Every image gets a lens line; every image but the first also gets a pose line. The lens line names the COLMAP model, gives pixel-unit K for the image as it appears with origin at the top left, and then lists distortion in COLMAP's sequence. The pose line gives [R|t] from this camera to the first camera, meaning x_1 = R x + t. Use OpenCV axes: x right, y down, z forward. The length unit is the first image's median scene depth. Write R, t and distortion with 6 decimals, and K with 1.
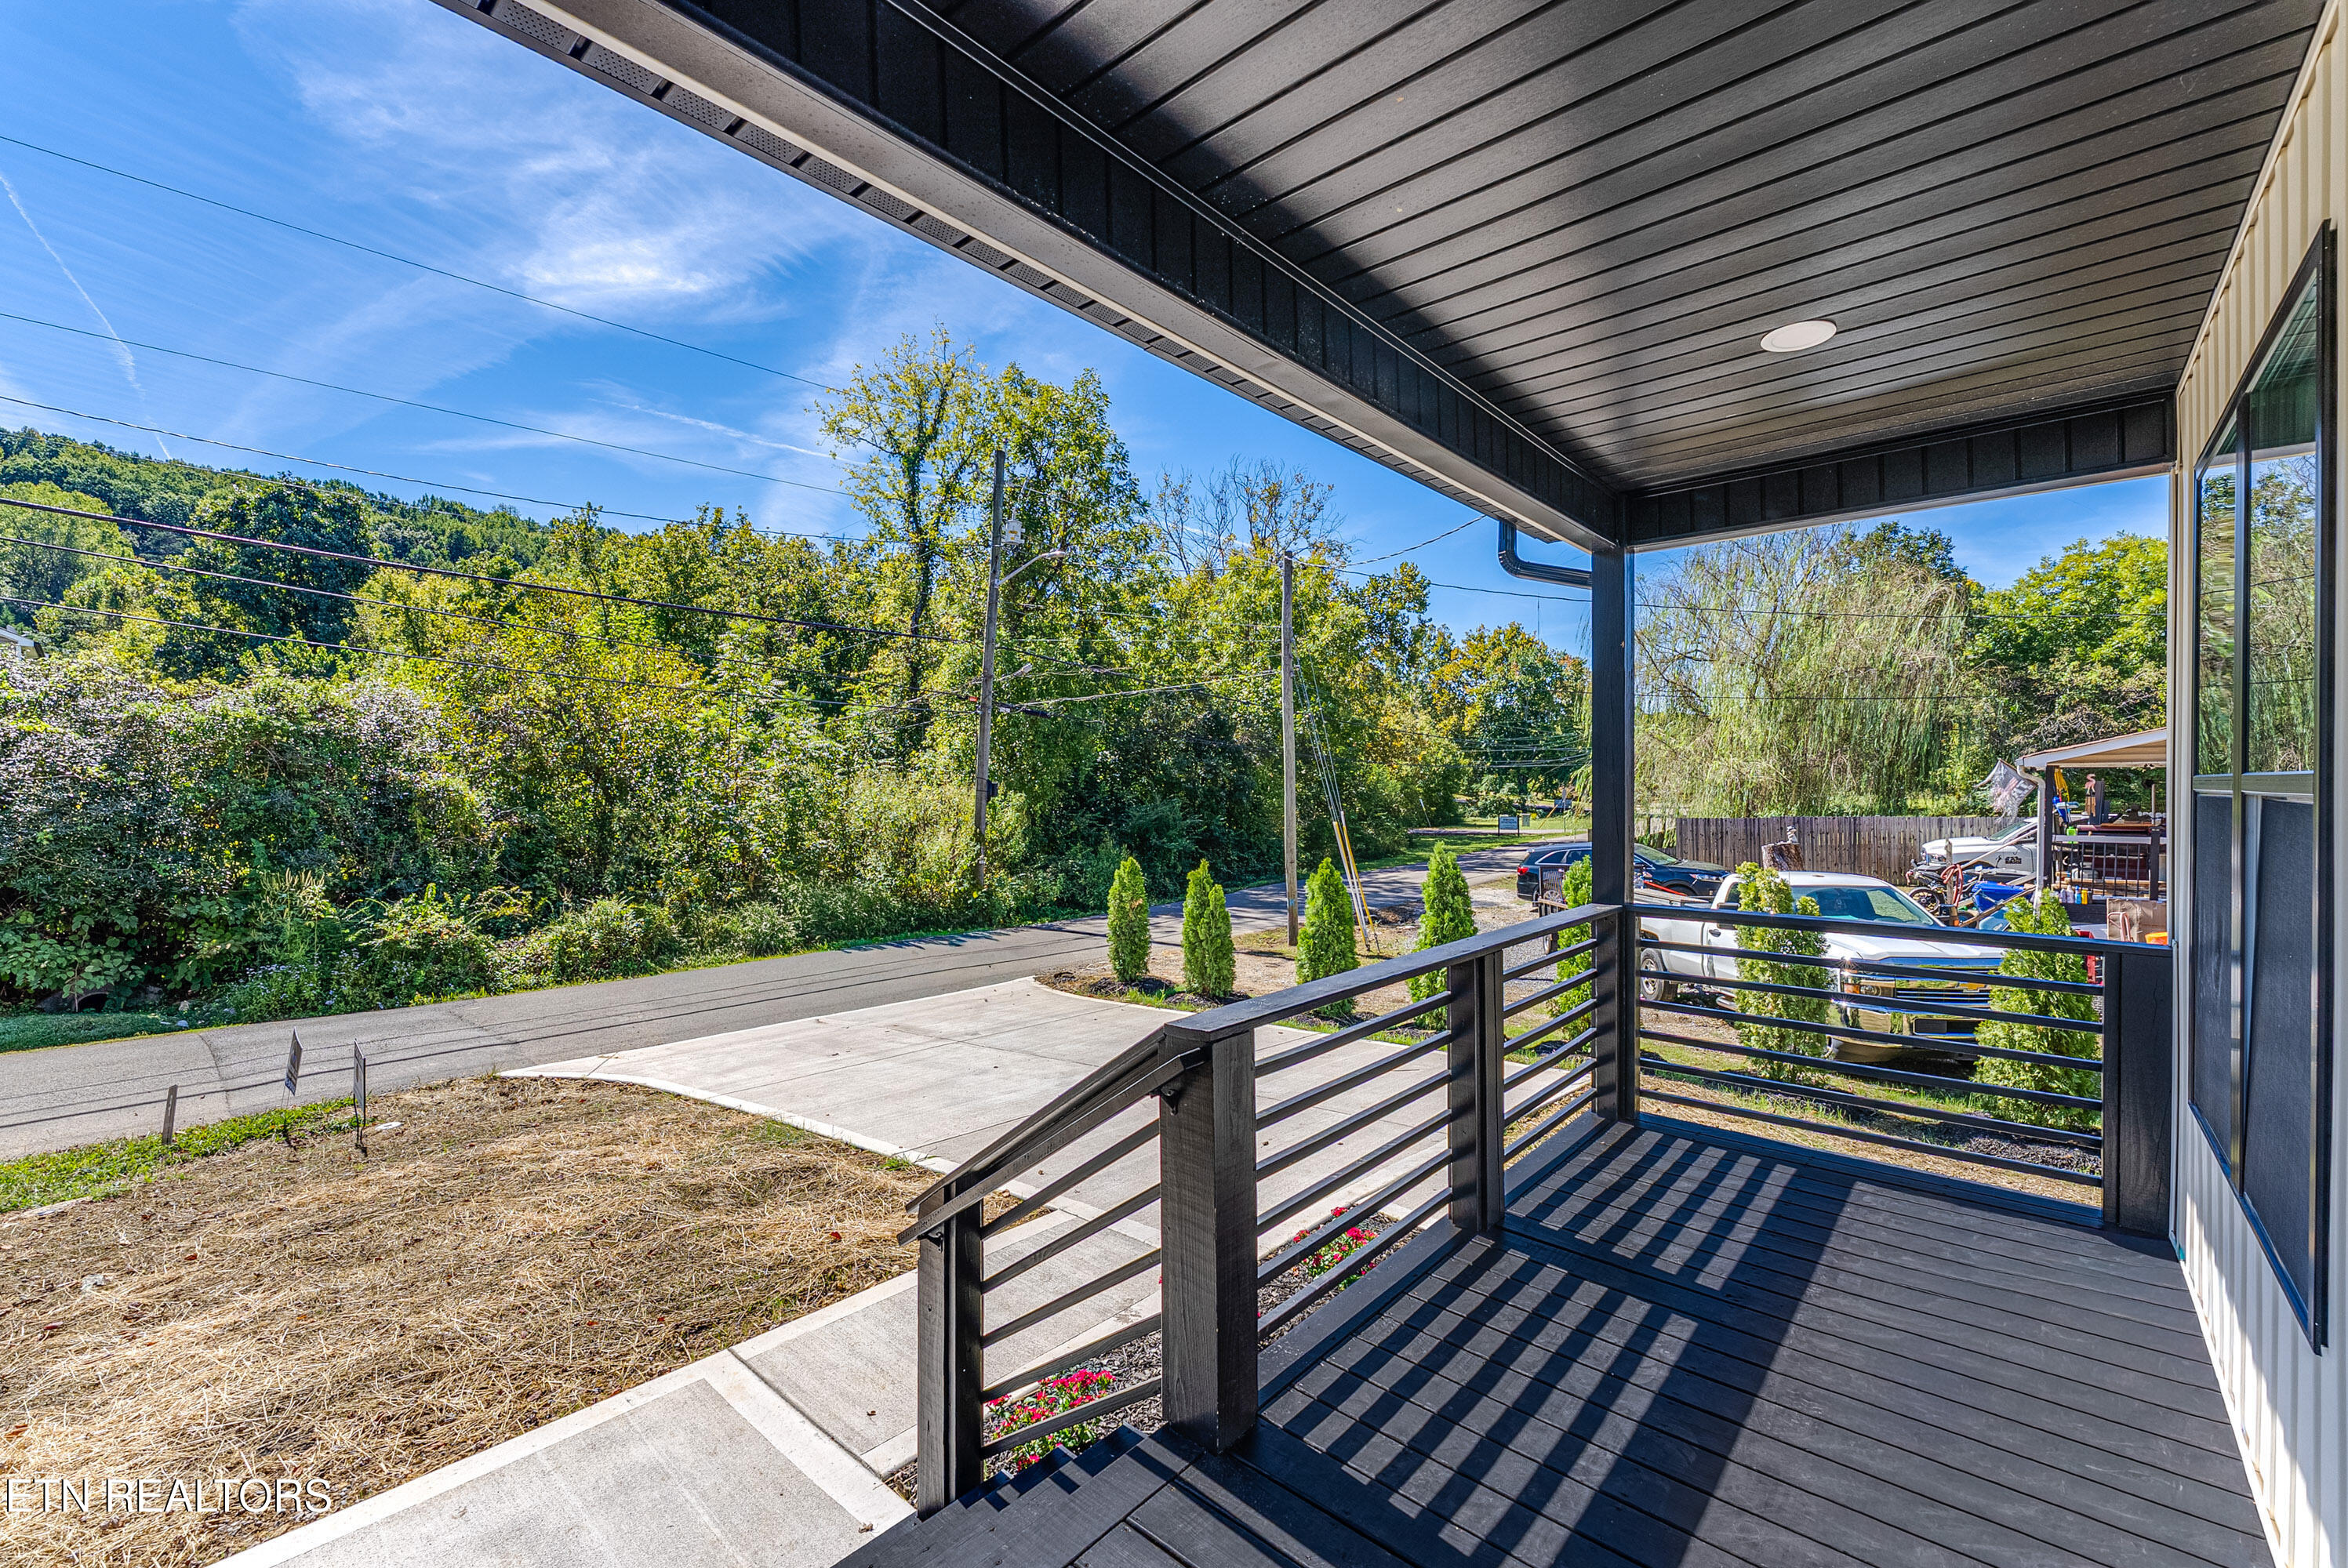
lens RADIAL K [[945.4, 0, 1197.4], [0, 945.4, 789.4], [0, 0, 1]] dist [0.010016, 0.000156]
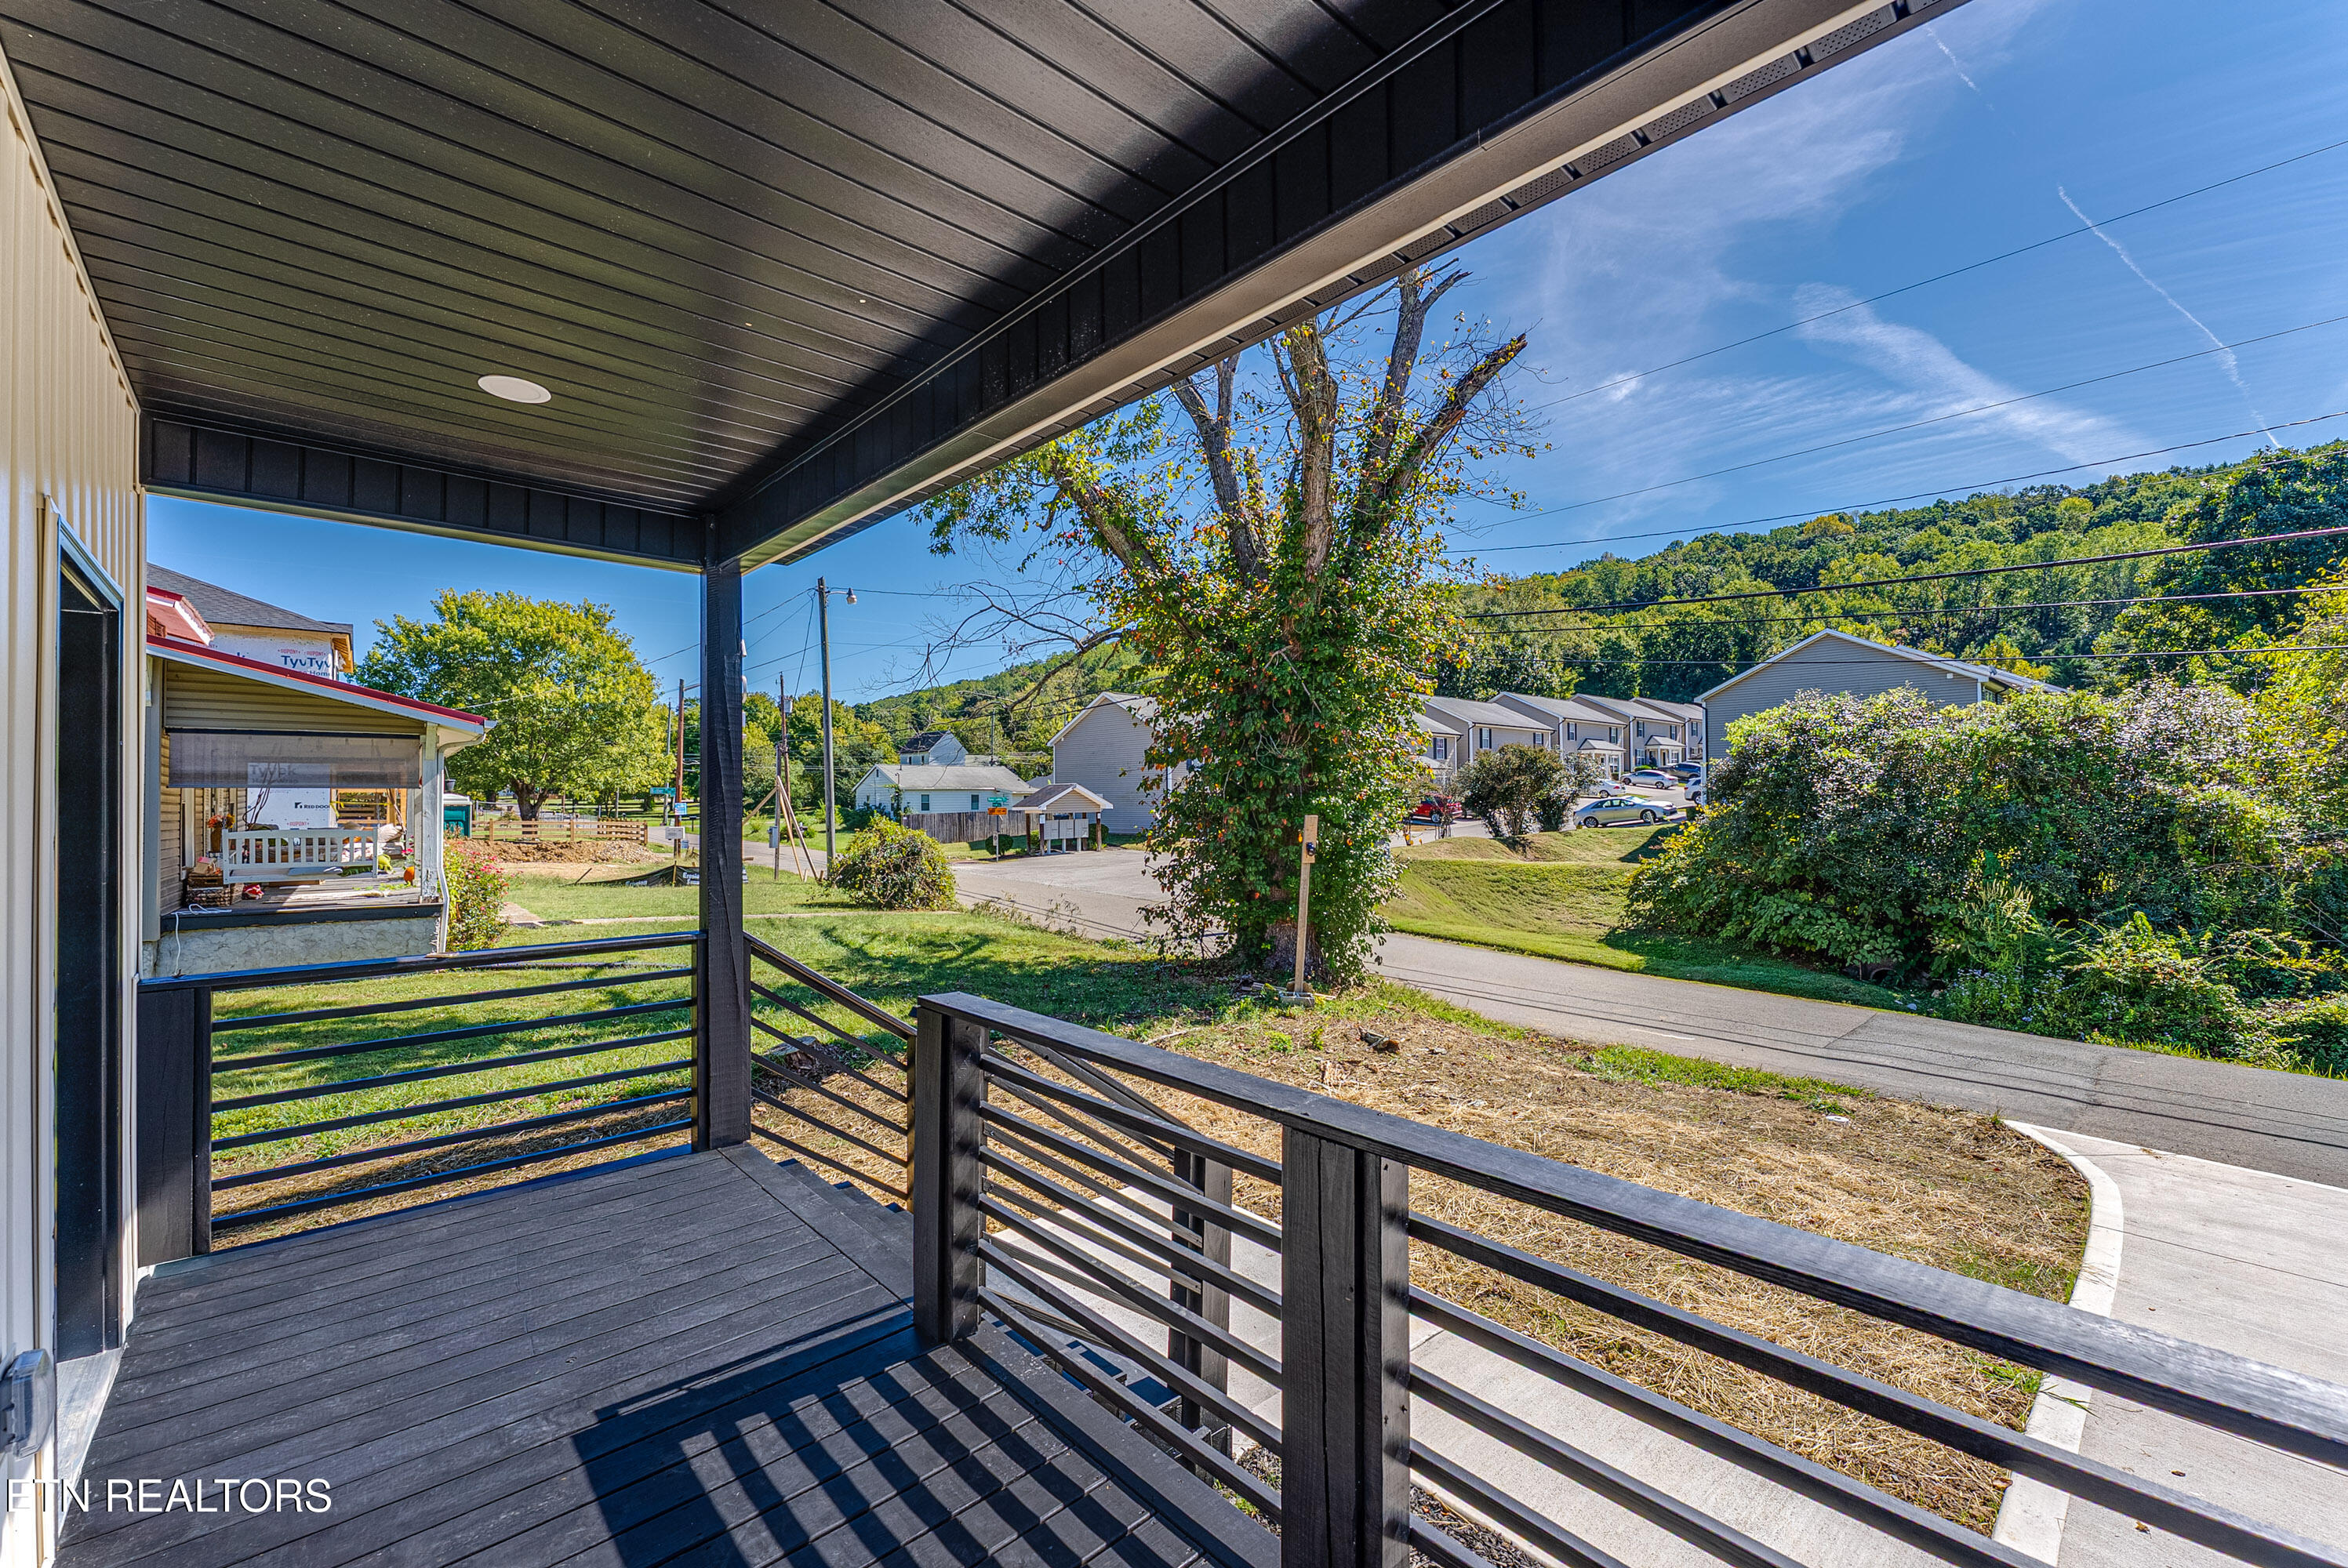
lens RADIAL K [[945.4, 0, 1146.1], [0, 945.4, 795.4], [0, 0, 1]] dist [0.010016, 0.000156]
pose [[-0.102105, -0.002520, -0.994770, 0.173373], [-0.003786, 0.999991, -0.002144, -0.003218], [0.994766, 0.003547, -0.102114, 0.194681]]
